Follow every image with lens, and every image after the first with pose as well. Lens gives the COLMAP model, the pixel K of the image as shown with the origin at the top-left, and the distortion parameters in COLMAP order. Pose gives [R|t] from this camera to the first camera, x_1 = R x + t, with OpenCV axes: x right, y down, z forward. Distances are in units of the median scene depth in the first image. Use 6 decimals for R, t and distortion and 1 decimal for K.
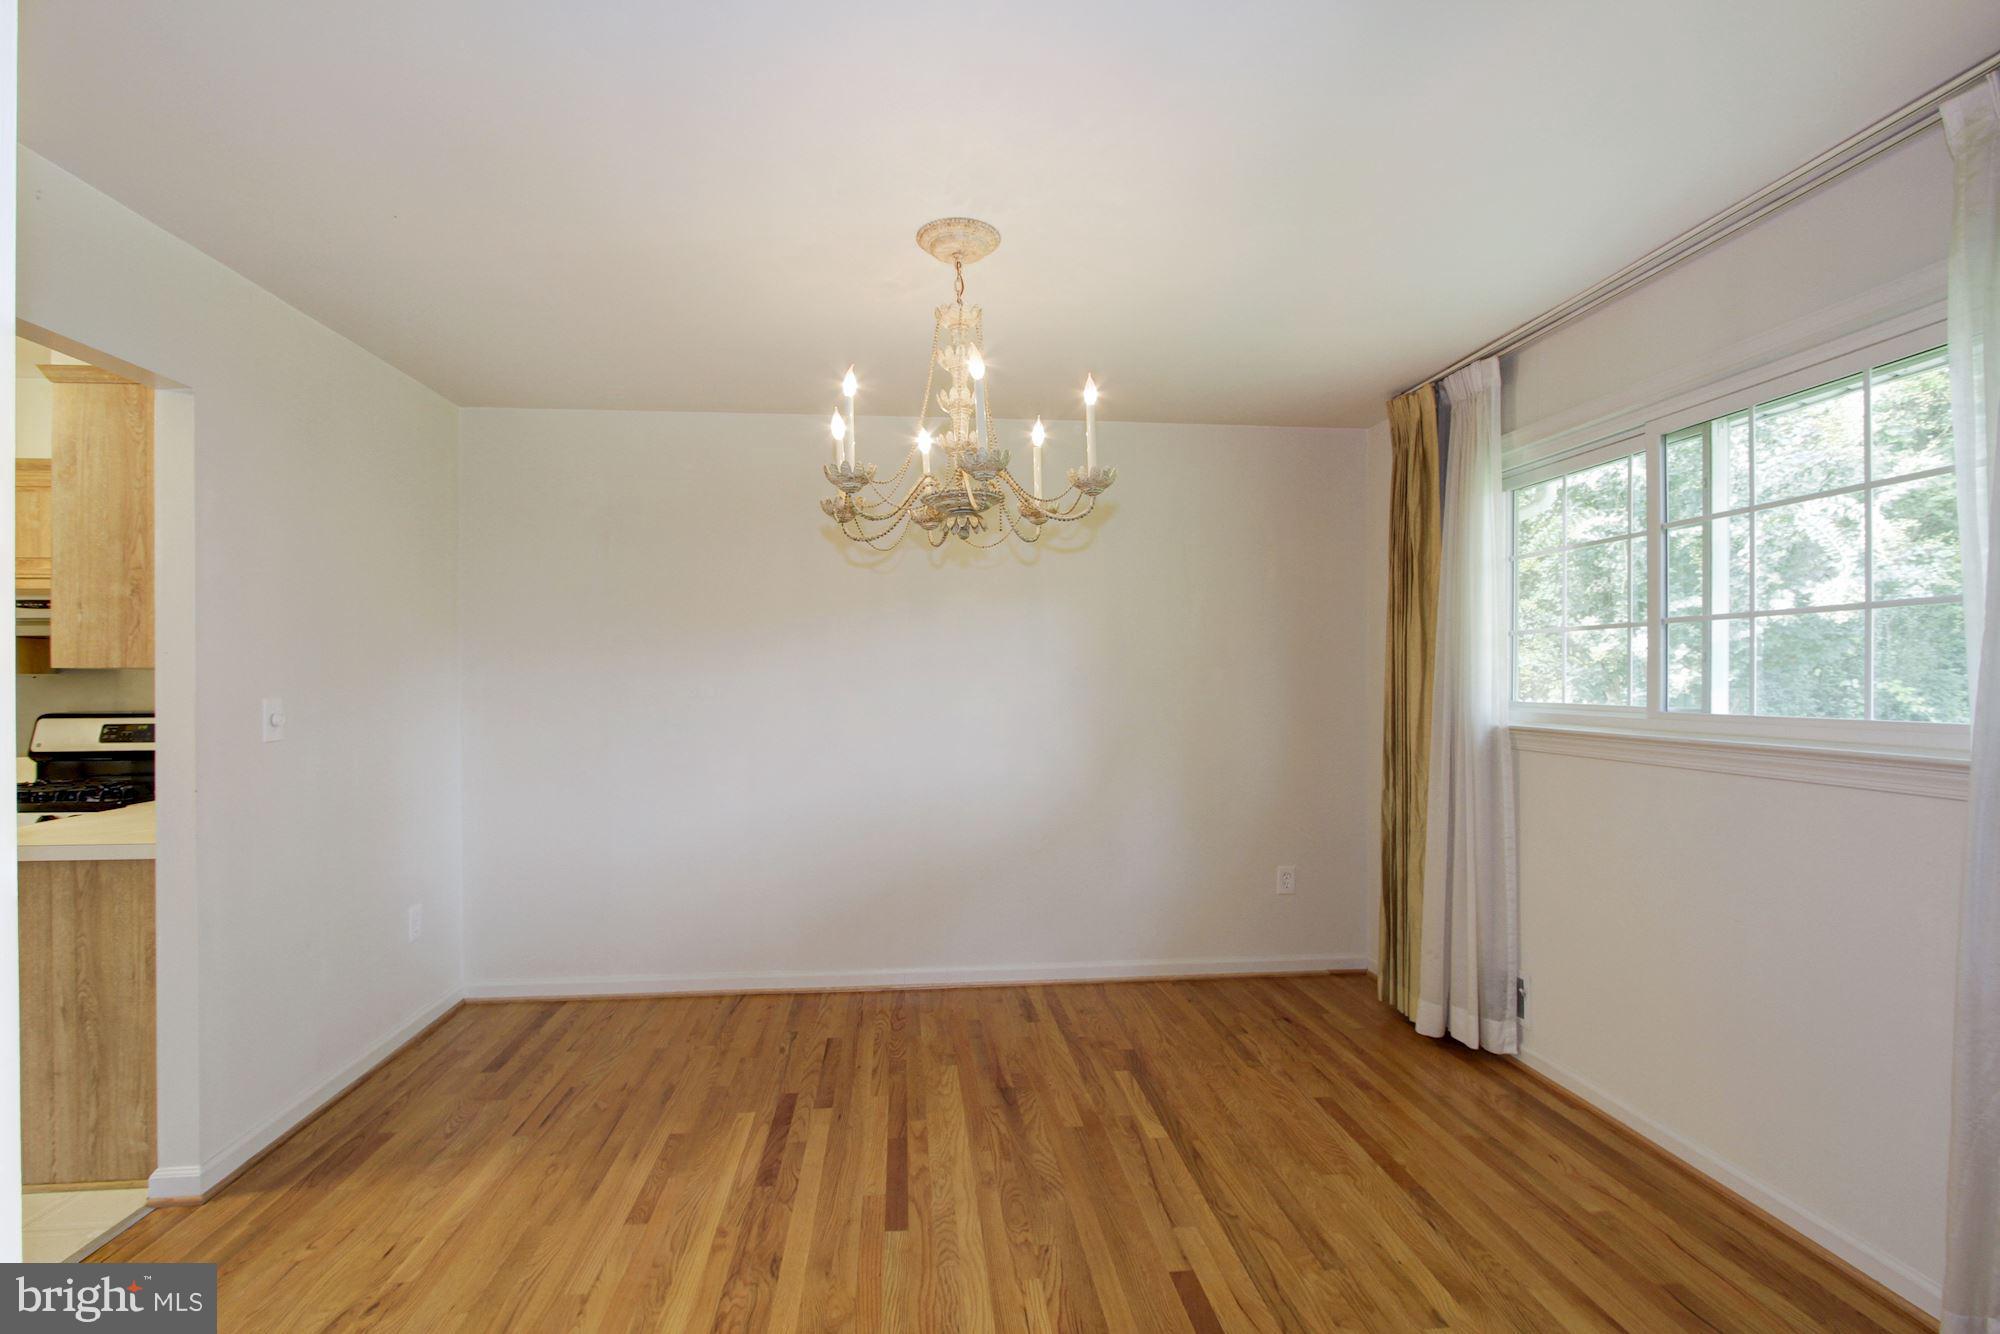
lens RADIAL K [[926.4, 0, 976.3], [0, 926.4, 677.6], [0, 0, 1]] dist [-0.009365, 0.000557]
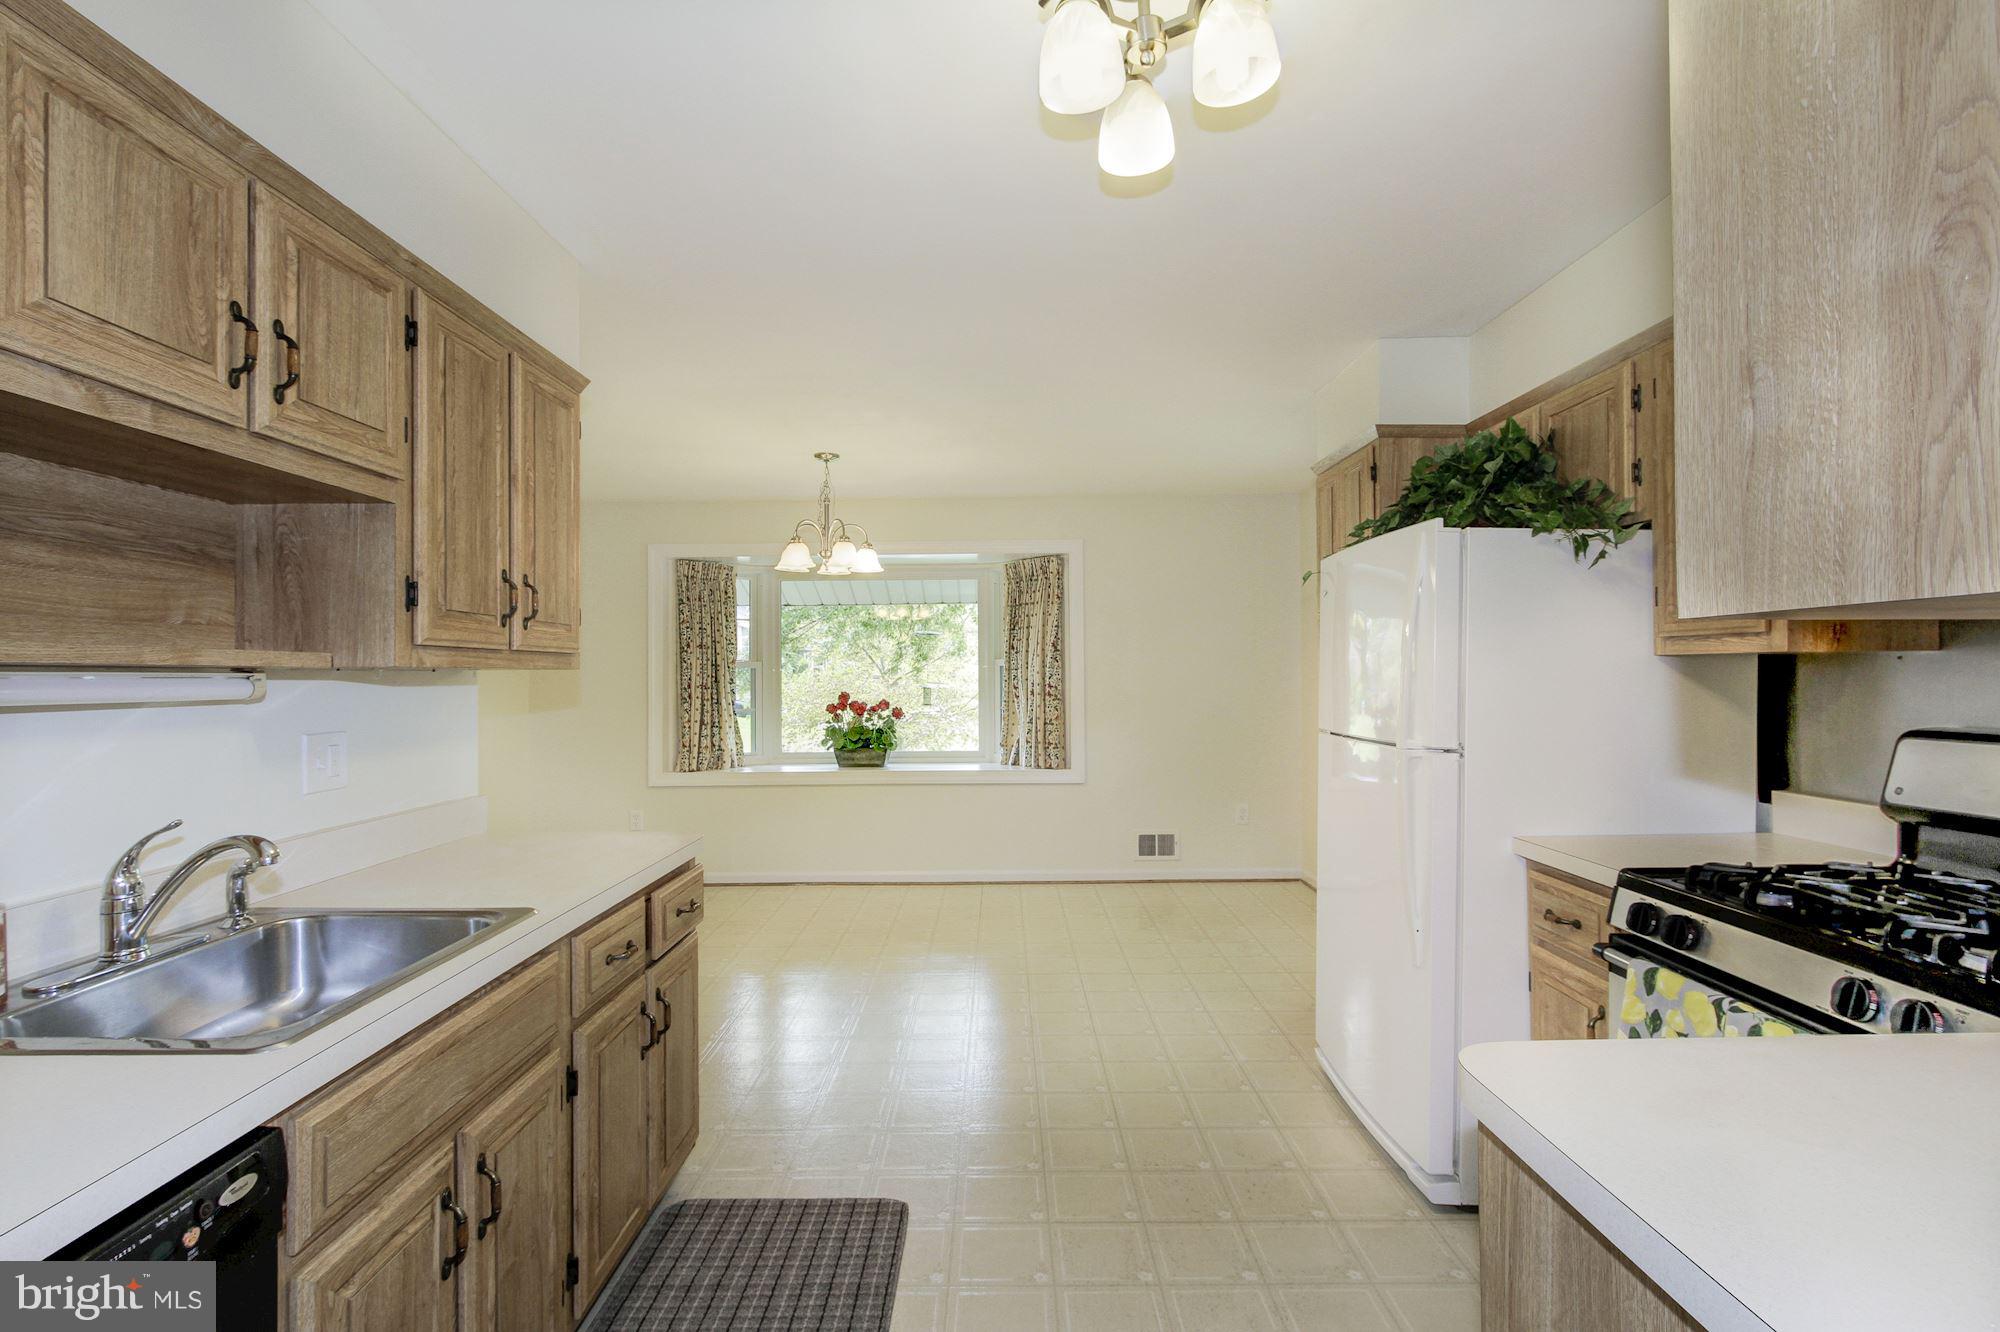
lens RADIAL K [[938.6, 0, 1009.1], [0, 938.6, 679.5], [0, 0, 1]] dist [-0.003662, 0.001951]
pose [[-0.070311, 0.002359, -0.997522, -0.594197], [0.009763, 0.999951, 0.001676, 0.007782], [0.997477, -0.009621, -0.070330, 0.692860]]
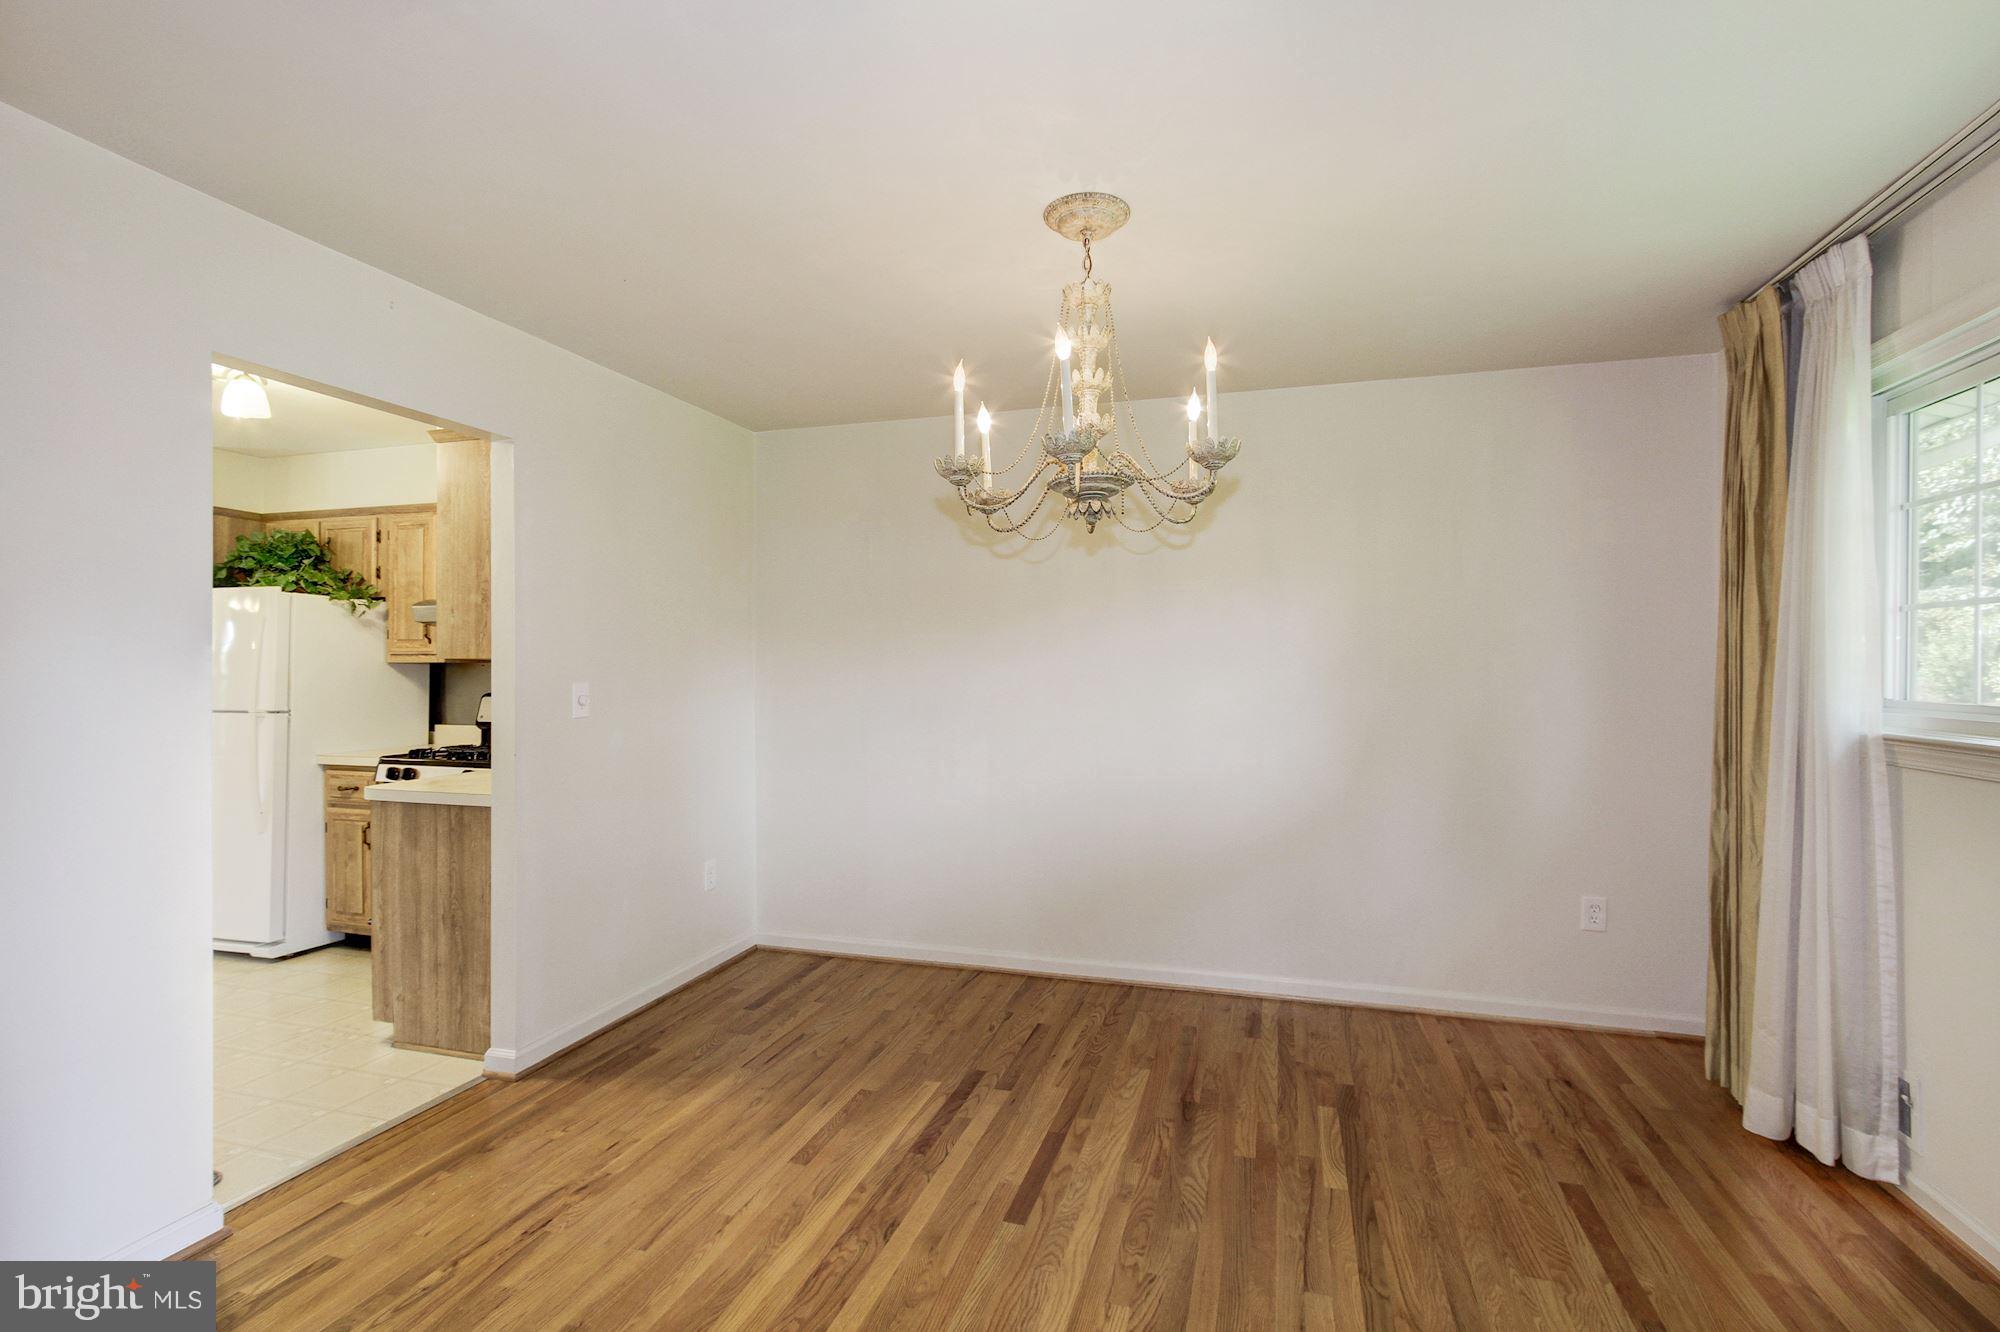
lens RADIAL K [[923.9, 0, 1000.0], [0, 923.9, 666.0], [0, 0, 1]] dist [0.001039, 0.001269]
pose [[0.927116, 0.001330, -0.374772, 0.216278], [-0.001362, 0.999999, 0.000180, -0.001257], [0.374772, 0.000344, 0.927117, 0.056247]]
